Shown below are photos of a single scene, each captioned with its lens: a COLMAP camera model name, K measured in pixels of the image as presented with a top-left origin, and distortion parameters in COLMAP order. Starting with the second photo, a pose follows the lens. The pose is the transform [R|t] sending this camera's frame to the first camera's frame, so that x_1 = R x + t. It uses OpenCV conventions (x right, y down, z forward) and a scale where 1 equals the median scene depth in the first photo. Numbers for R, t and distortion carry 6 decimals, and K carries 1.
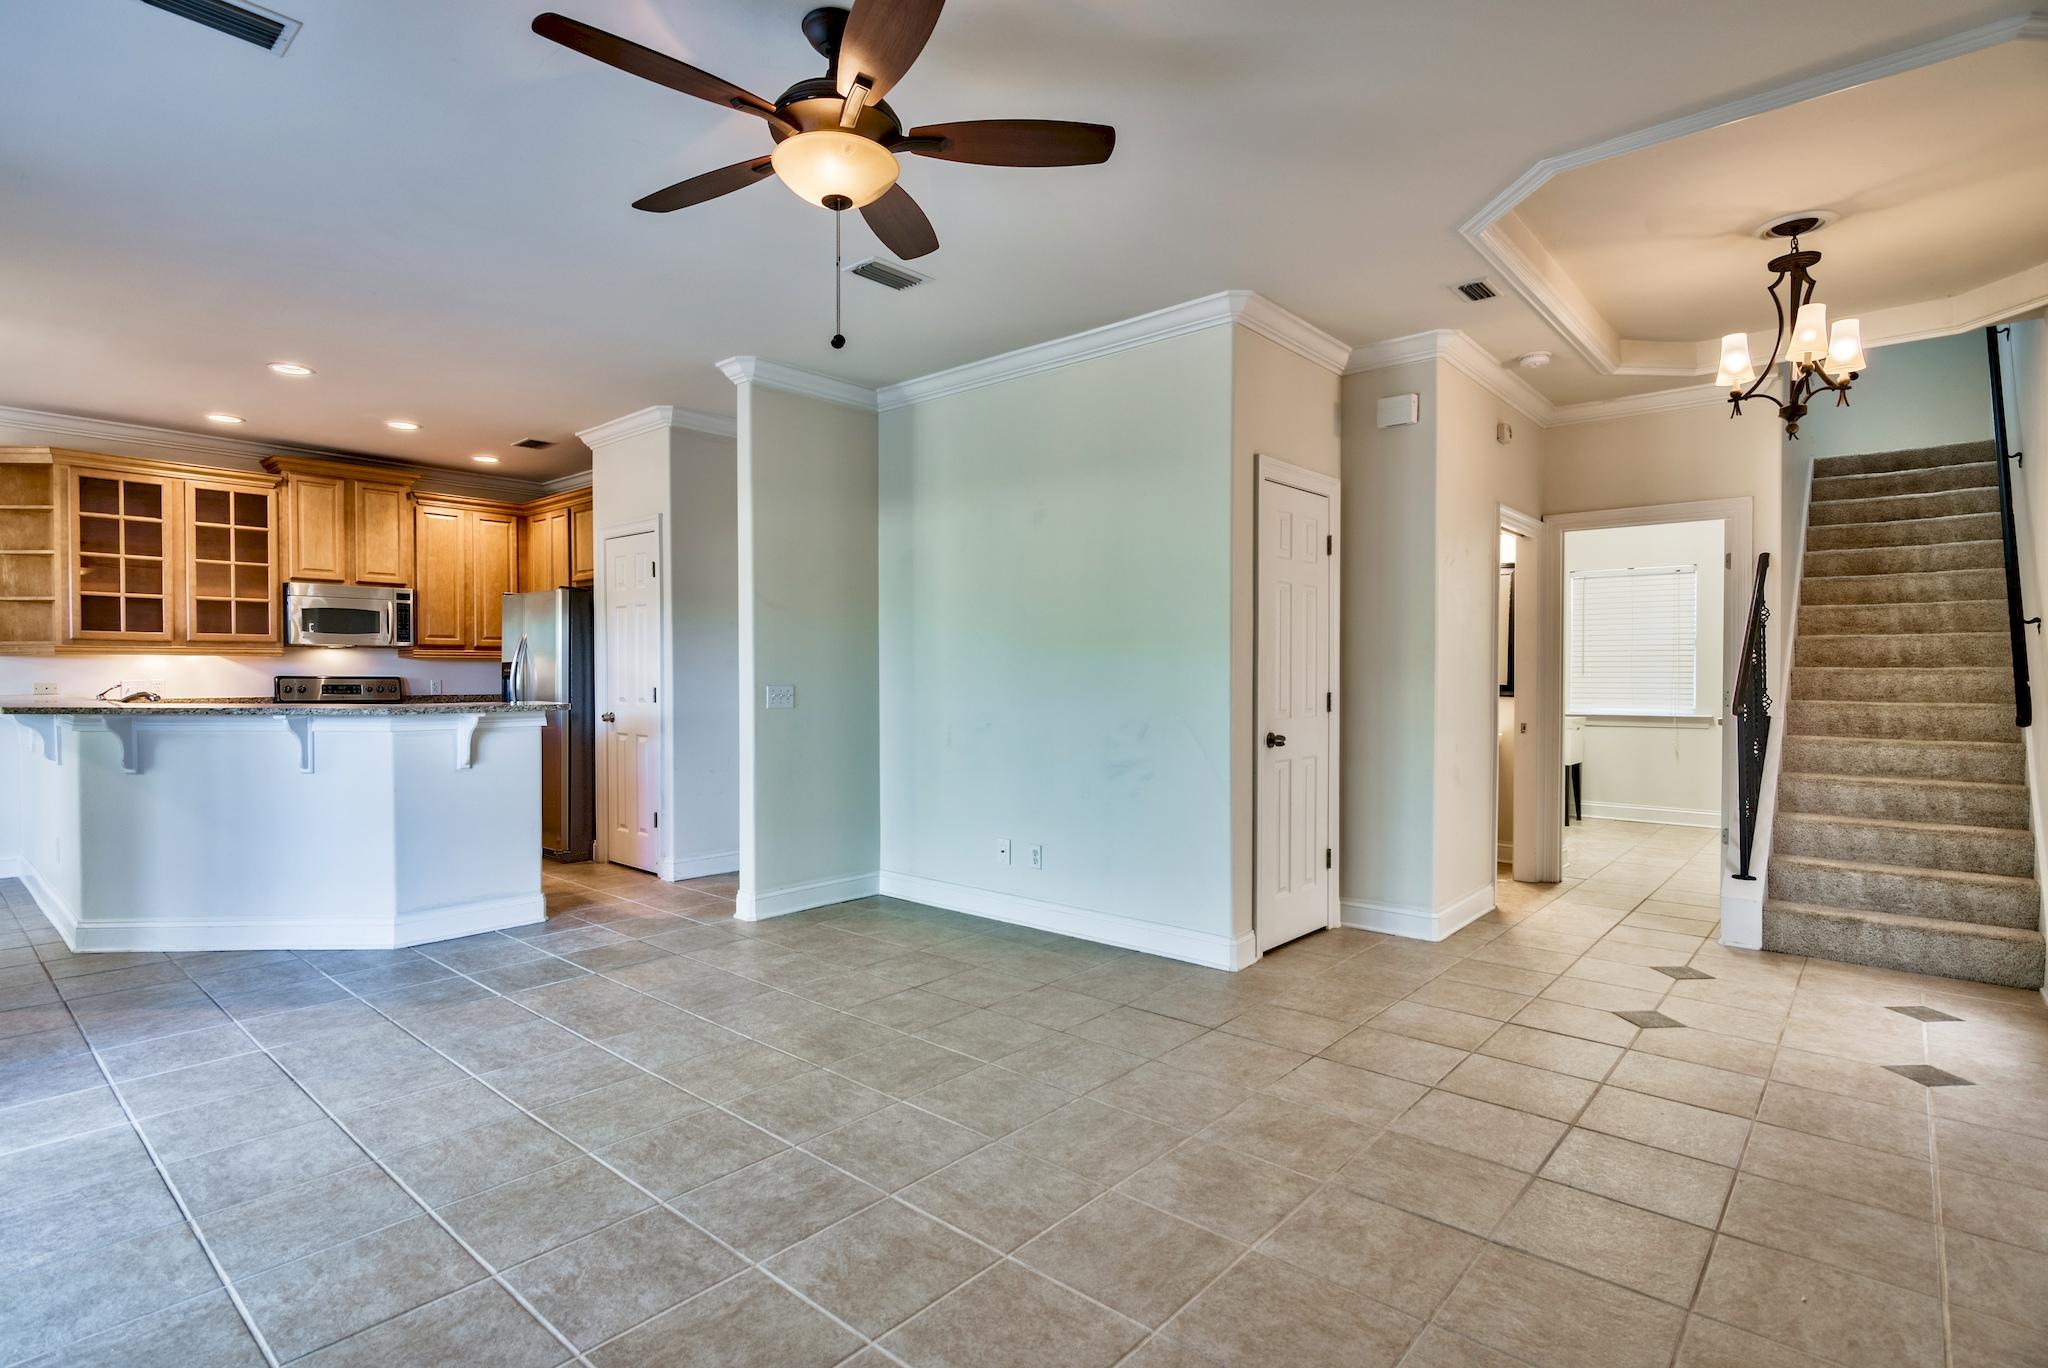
lens RADIAL K [[1008.2, 0, 1020.6], [0, 1008.2, 688.8], [0, 0, 1]] dist [-0.003544, 0.001885]
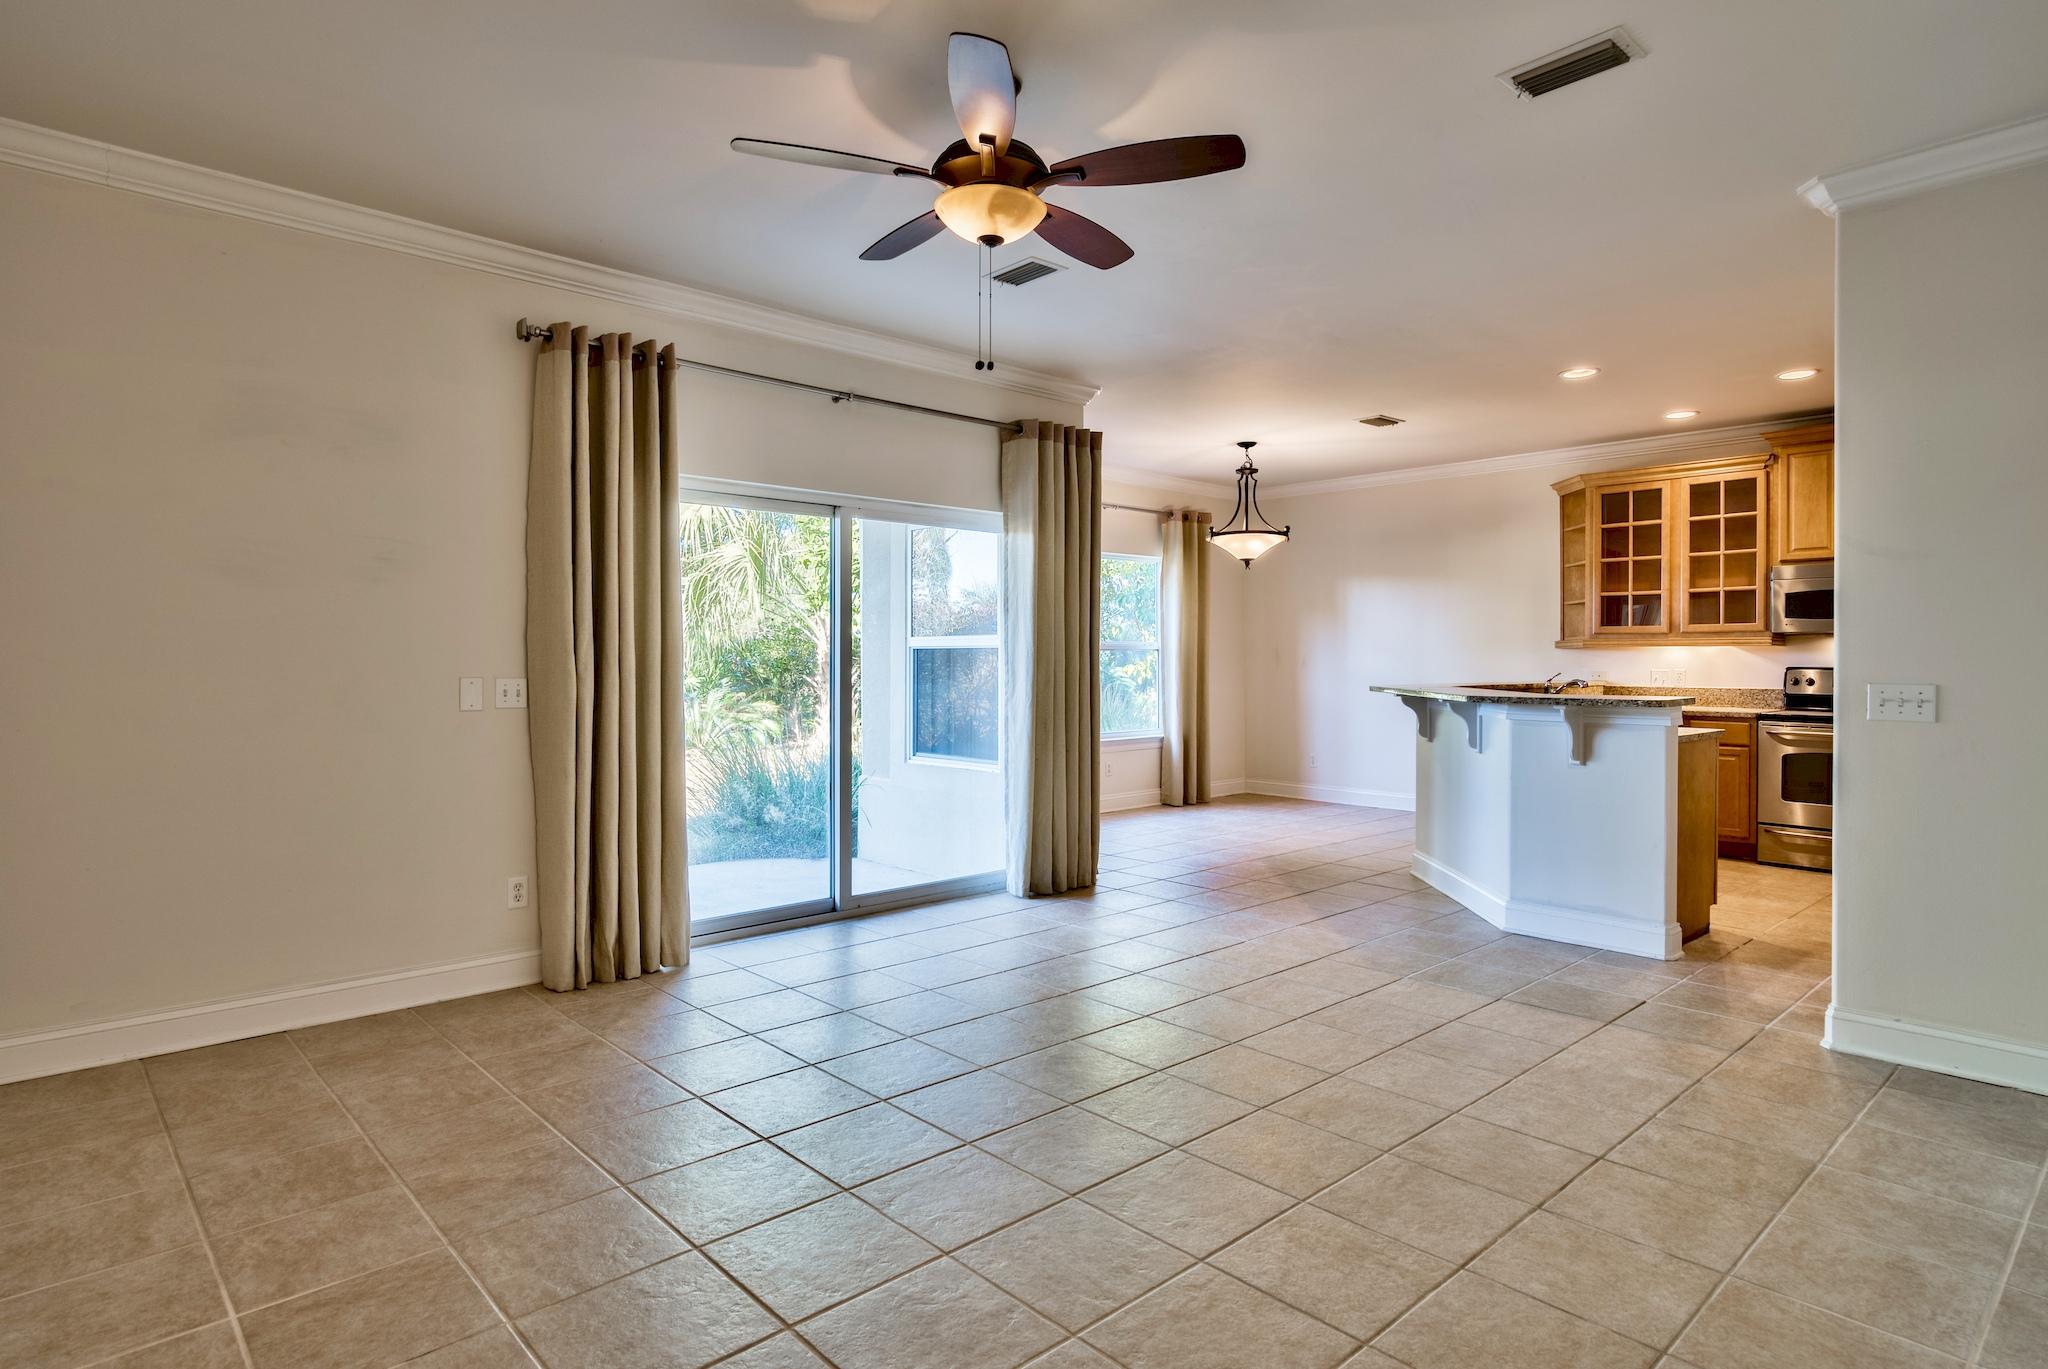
lens RADIAL K [[1108.3, 0, 1018.4], [0, 1108.3, 665.4], [0, 0, 1]] dist [0.005235, 0.001167]
pose [[-0.104342, 0.003389, -0.994536, 0.394328], [-0.020714, 0.999770, 0.005580, -0.005607], [0.994326, 0.021183, -0.104248, 0.442788]]
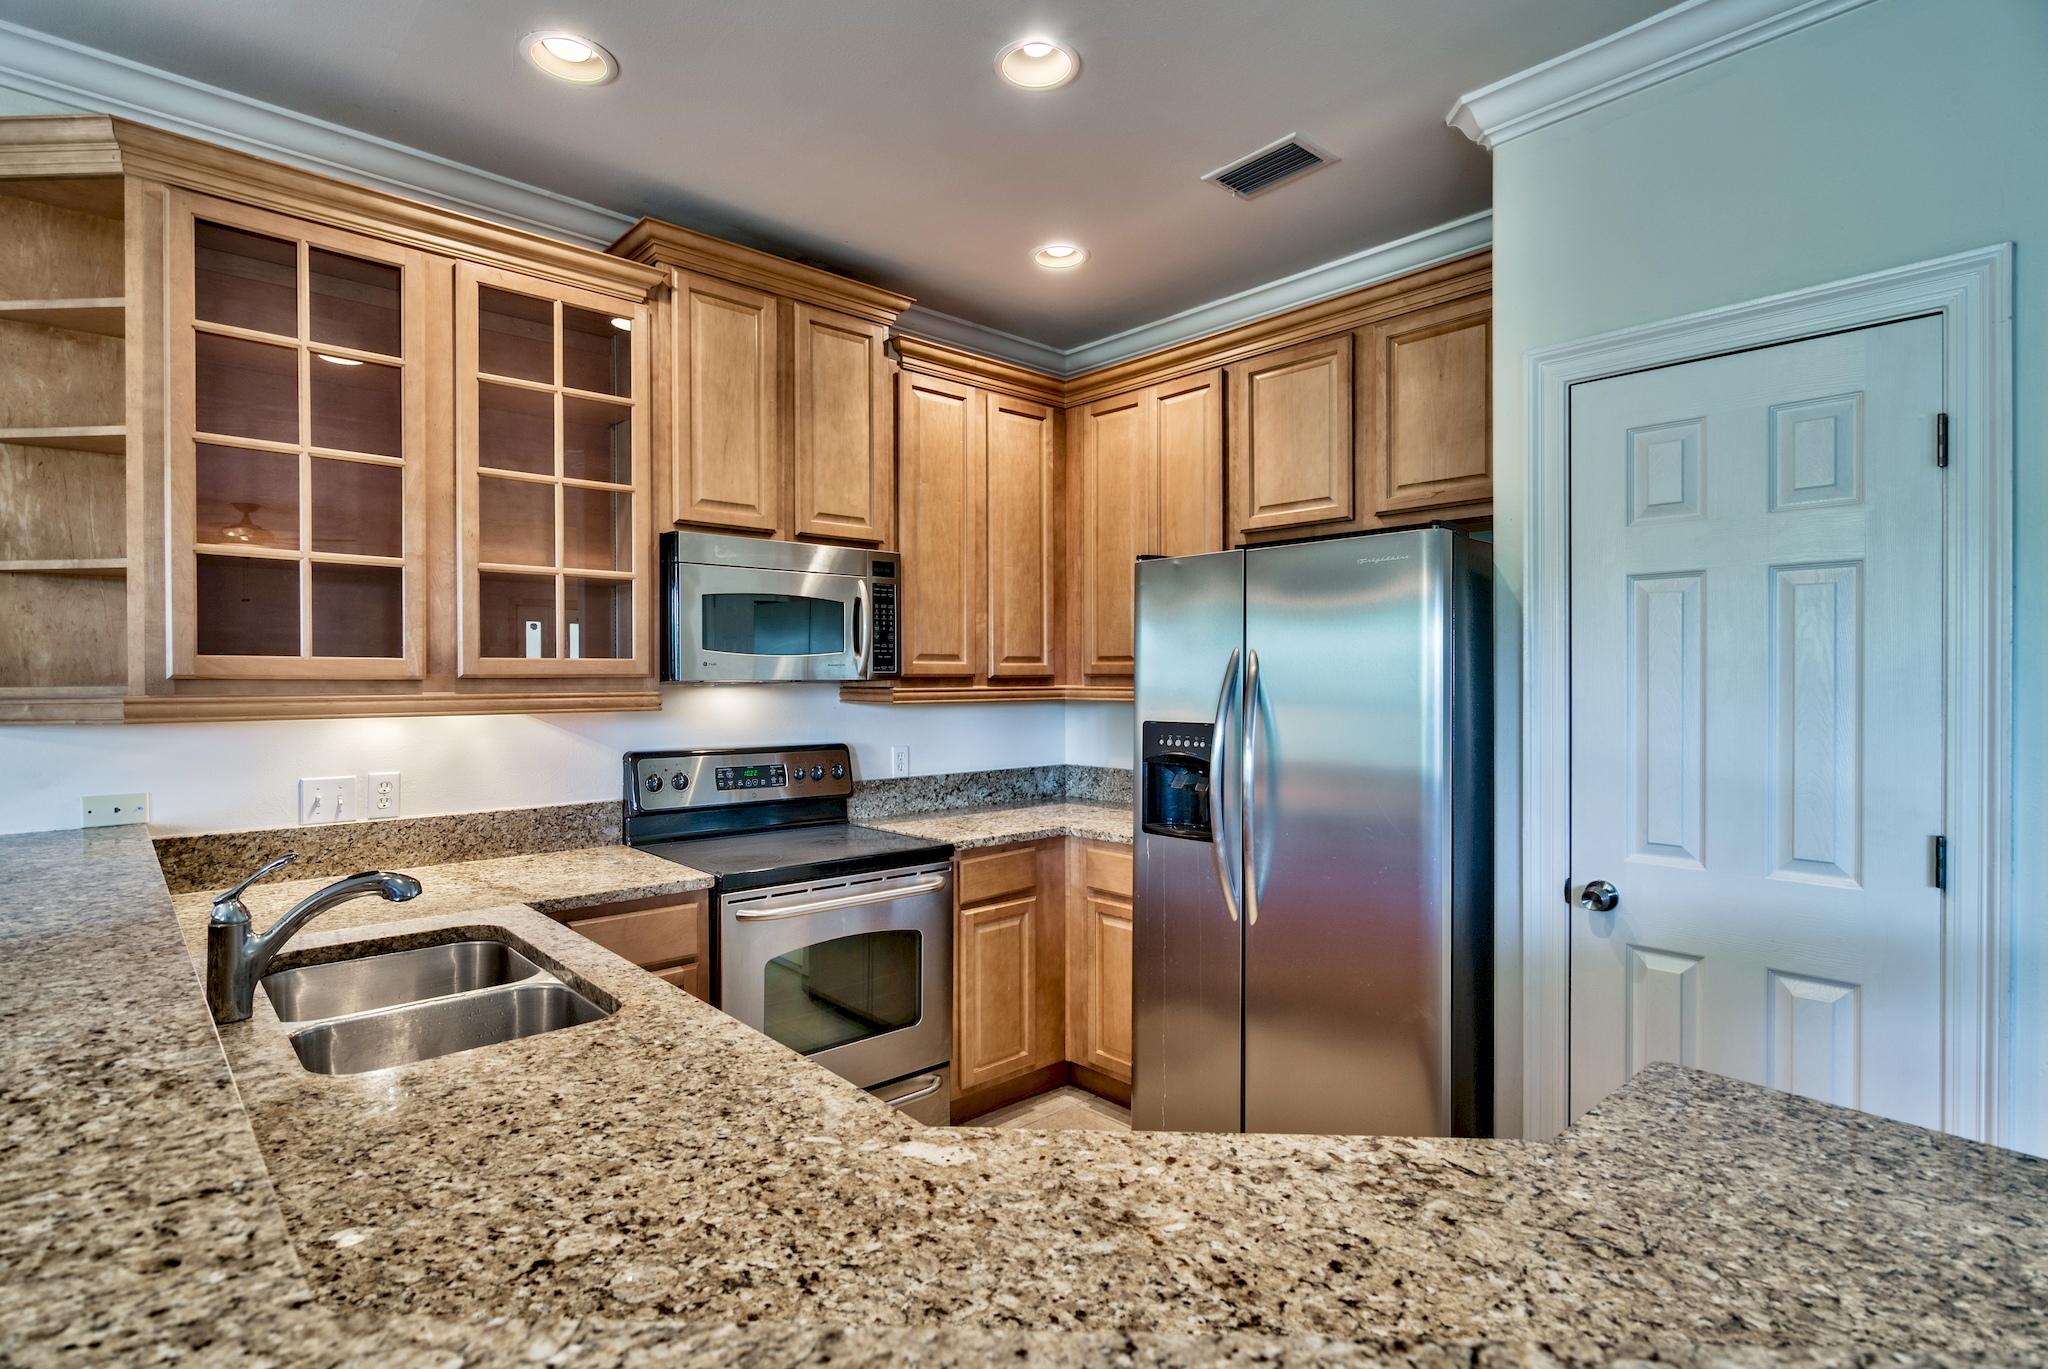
lens RADIAL K [[1008.2, 0, 1019.0], [0, 1008.2, 684.1], [0, 0, 1]] dist [-0.003544, 0.001885]
pose [[0.994205, -0.002889, -0.107462, -0.580123], [0.001712, 0.999938, -0.011040, -0.041222], [0.107487, 0.010792, 0.994148, 0.648074]]
